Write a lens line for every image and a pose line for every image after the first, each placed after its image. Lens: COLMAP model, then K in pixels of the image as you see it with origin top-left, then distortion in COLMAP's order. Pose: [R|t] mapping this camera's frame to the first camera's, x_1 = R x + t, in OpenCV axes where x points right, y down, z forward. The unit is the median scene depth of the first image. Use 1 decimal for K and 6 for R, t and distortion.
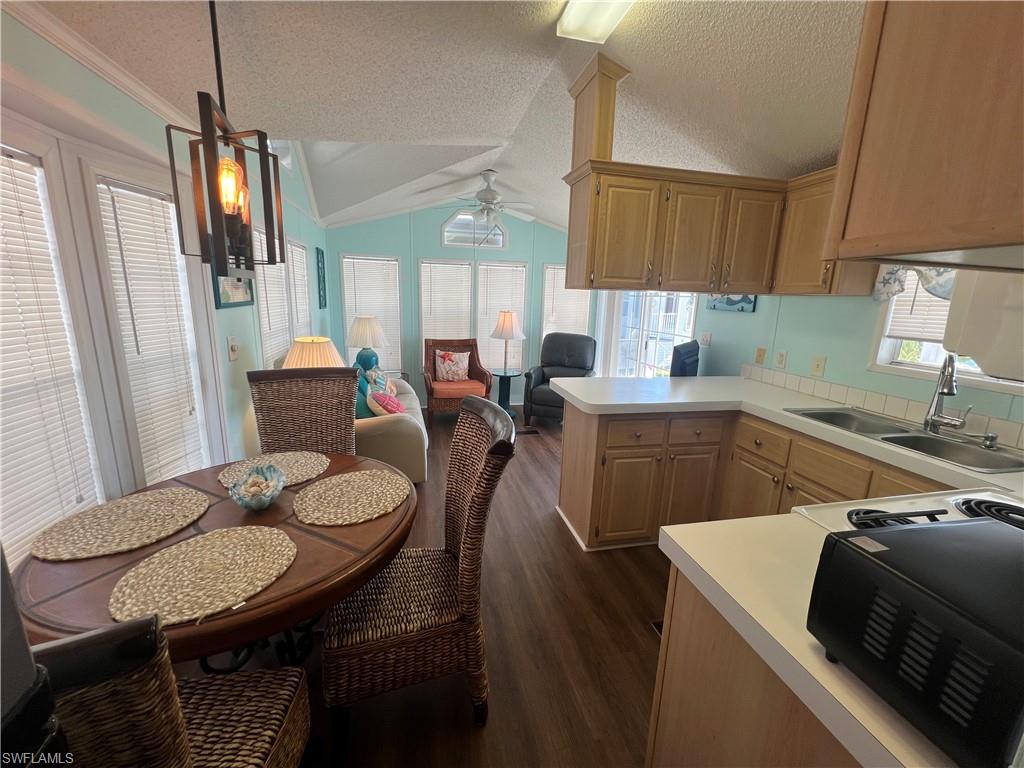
lens RADIAL K [[411.1, 0, 513.2], [0, 411.1, 383.2], [0, 0, 1]] dist [-0.002477, 0.000914]
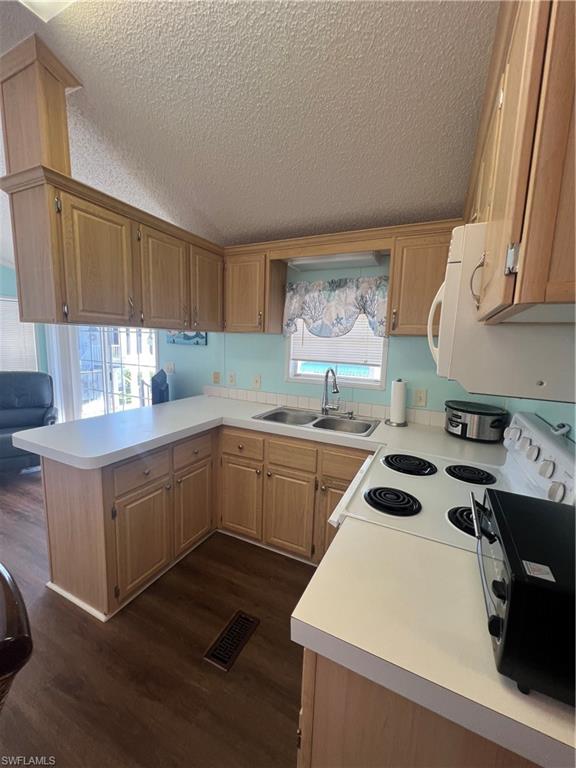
lens RADIAL K [[308.3, 0, 288.9], [0, 308.3, 384.5], [0, 0, 1]] dist [-0.002477, 0.000914]
pose [[0.624561, -0.120221, 0.771667, -0.021255], [0.149322, 0.988234, 0.033105, -0.043477], [-0.766568, 0.094550, 0.635164, 0.192461]]
